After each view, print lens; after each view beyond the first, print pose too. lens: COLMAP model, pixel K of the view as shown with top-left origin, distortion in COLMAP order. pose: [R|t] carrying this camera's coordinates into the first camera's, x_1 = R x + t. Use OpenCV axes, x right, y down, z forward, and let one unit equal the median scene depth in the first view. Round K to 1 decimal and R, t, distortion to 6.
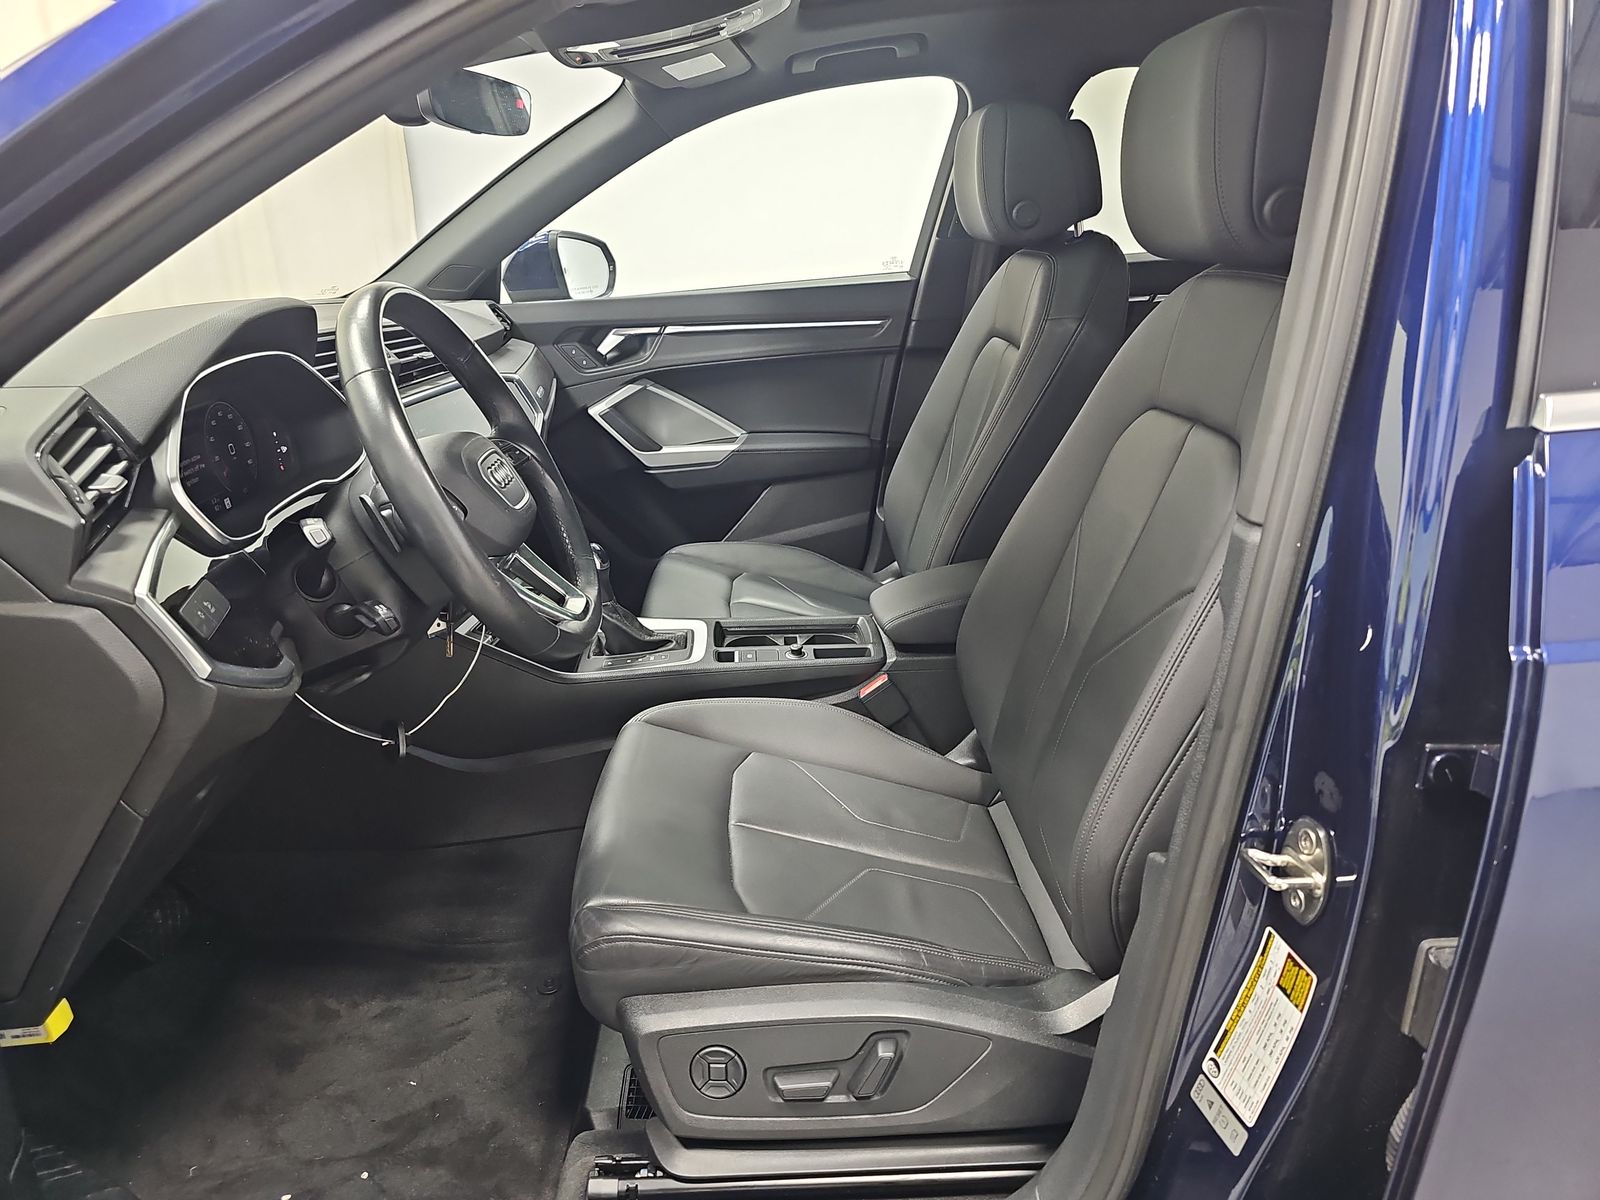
lens RADIAL K [[1054.4, 0, 808.9], [0, 1054.4, 597.2], [0, 0, 1]] dist [0.051701, -0.070723]
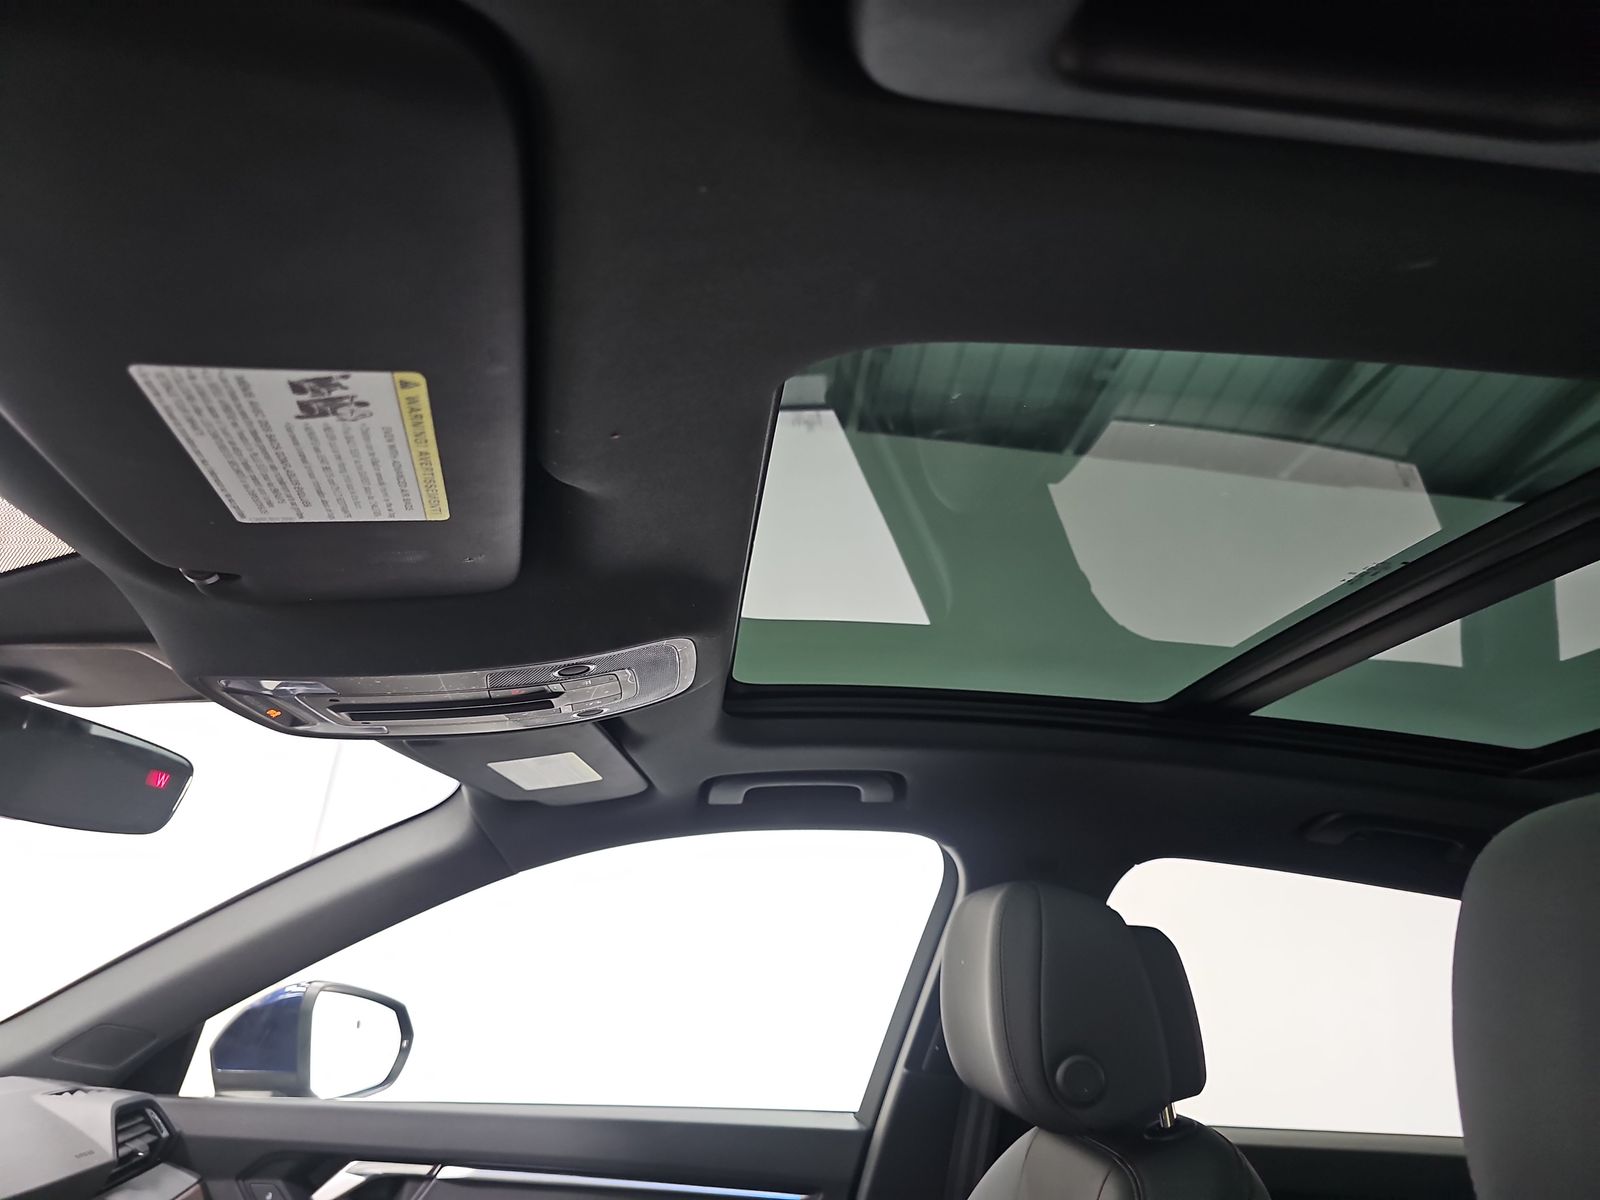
lens RADIAL K [[1054.4, 0, 808.9], [0, 1054.4, 597.2], [0, 0, 1]] dist [0.051701, -0.070723]
pose [[0.991821, 0.126574, 0.016417, 0.018264], [-0.088775, 0.776540, -0.623783, -0.158440], [-0.091703, 0.617223, 0.781426, 0.340062]]
